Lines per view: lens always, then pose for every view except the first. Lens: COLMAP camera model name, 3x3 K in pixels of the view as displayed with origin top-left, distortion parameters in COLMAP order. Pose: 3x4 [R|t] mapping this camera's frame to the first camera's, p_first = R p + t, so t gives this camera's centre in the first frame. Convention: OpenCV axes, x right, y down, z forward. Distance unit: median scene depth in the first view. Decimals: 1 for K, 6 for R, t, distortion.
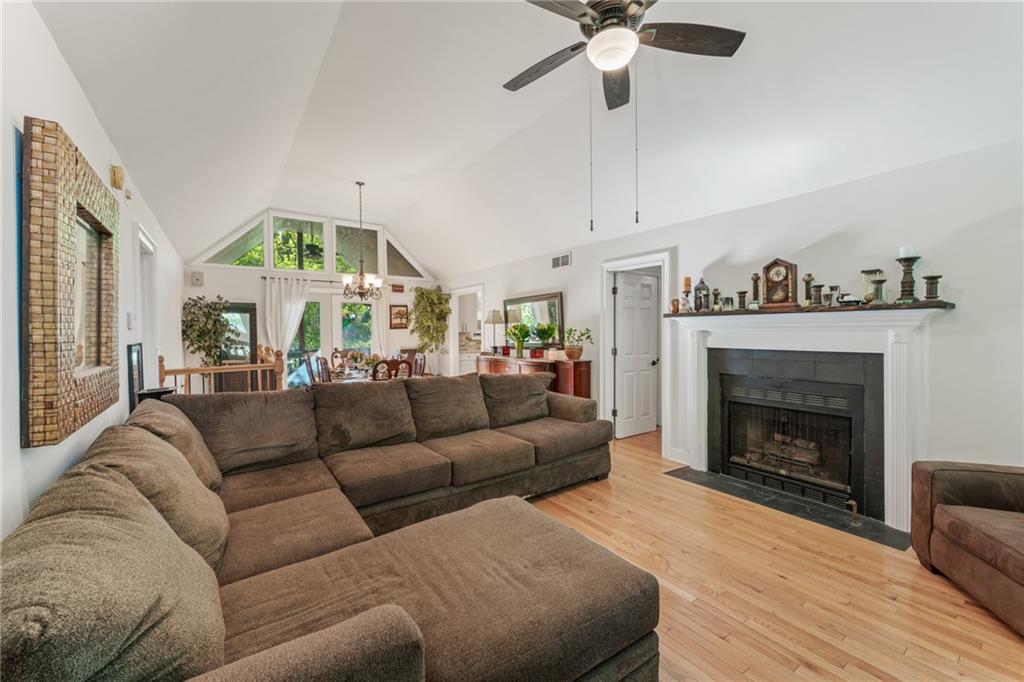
lens RADIAL K [[414.6, 0, 512.3], [0, 414.6, 335.5], [0, 0, 1]] dist [0.000132, 0.000124]
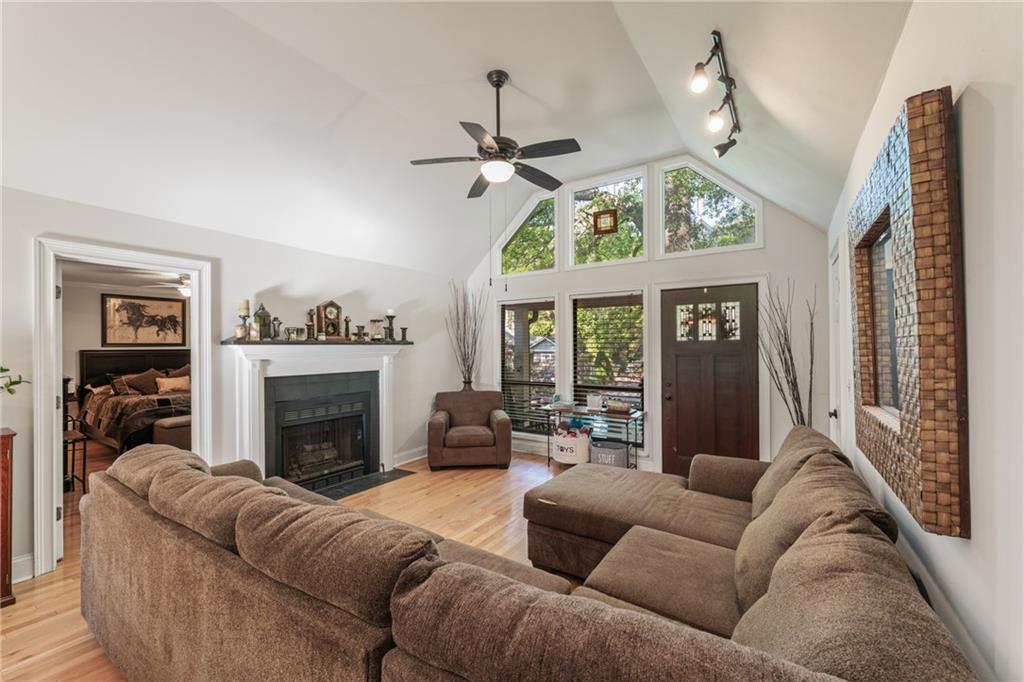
lens RADIAL K [[414.6, 0, 512.3], [0, 414.6, 335.5], [0, 0, 1]] dist [0.000132, 0.000124]
pose [[-0.368994, 0.038618, 0.928629, -0.744835], [0.021331, 0.999225, -0.033078, -0.026372], [-0.929187, 0.007603, -0.369532, 0.964960]]
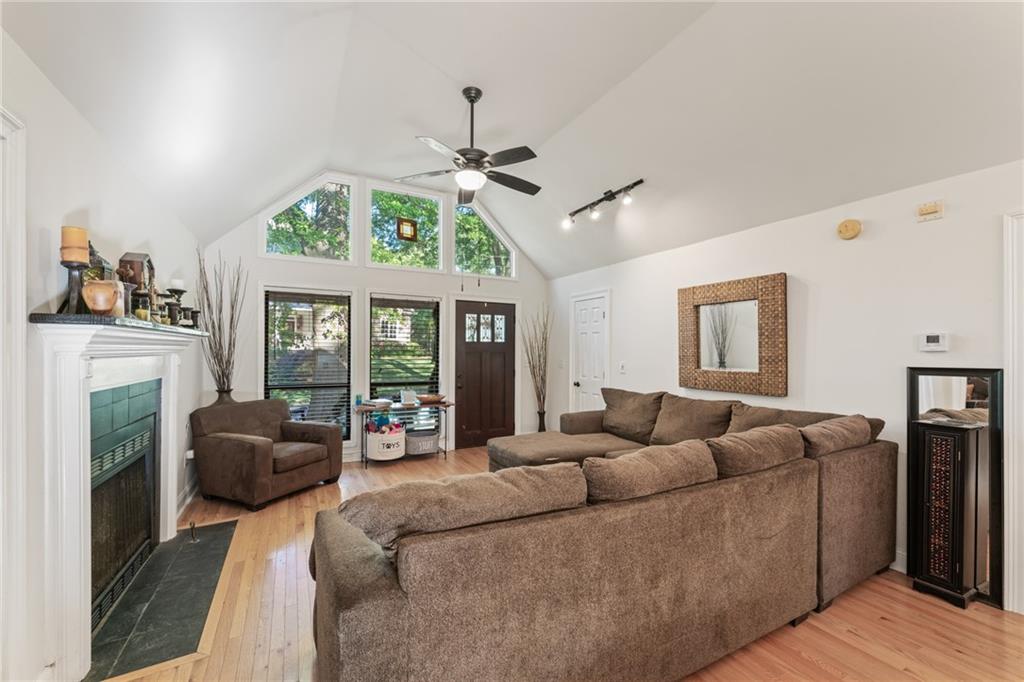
lens RADIAL K [[409.7, 0, 512.0], [0, 409.7, 341.0], [0, 0, 1]] dist [-0.000500, 0.000065]
pose [[-0.993101, 0.008990, 0.116918, -0.064794], [0.007705, 0.999905, -0.011436, -0.023758], [-0.117009, -0.010456, -0.993076, 1.644832]]
